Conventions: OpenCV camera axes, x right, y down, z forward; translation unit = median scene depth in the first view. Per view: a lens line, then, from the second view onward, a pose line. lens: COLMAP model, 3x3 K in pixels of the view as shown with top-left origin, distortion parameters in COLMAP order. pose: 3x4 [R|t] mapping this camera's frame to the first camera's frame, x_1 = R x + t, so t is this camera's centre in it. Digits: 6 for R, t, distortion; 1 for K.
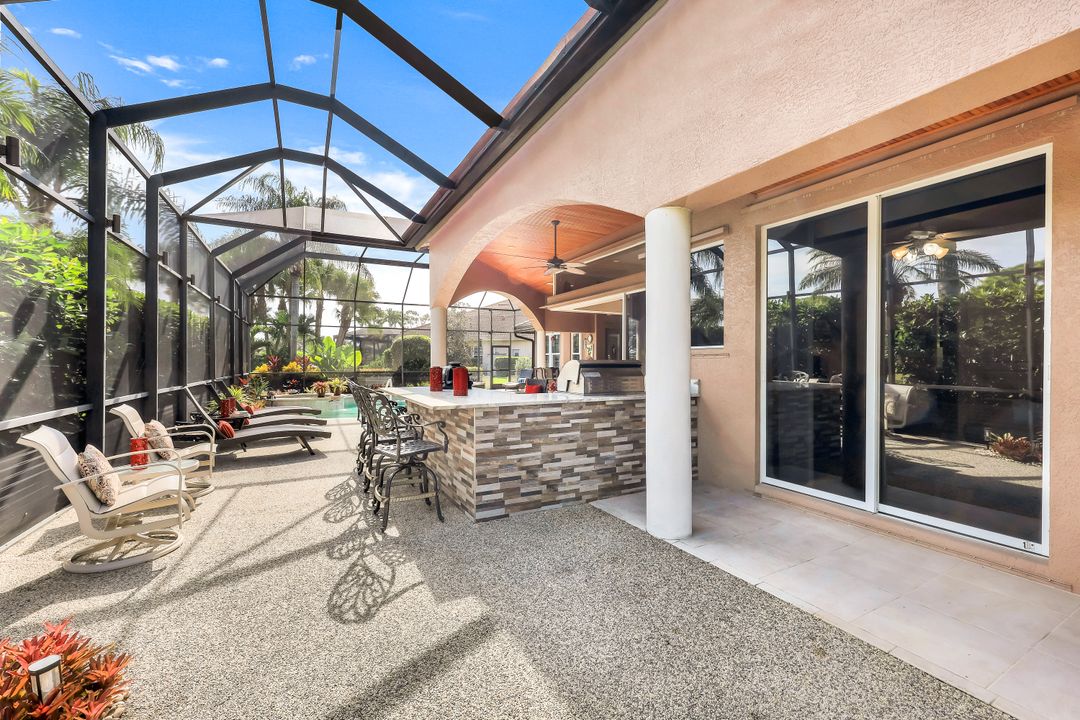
lens RADIAL K [[444.6, 0, 541.1], [0, 444.6, 357.6], [0, 0, 1]] dist [-0.000190, -0.000035]
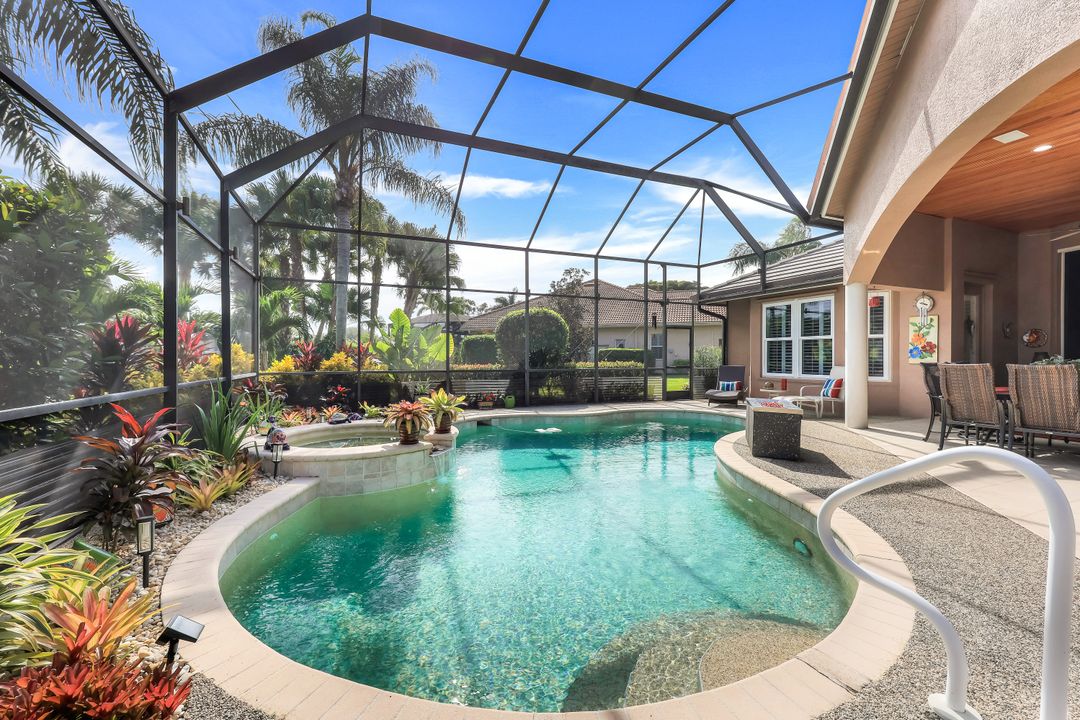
lens RADIAL K [[444.6, 0, 538.7], [0, 444.6, 356.6], [0, 0, 1]] dist [-0.000190, -0.000035]
pose [[0.995505, 0.001465, -0.094693, -0.209539], [-0.000772, 0.999973, 0.007357, 0.008655], [0.094701, -0.007251, 0.995479, 0.382829]]
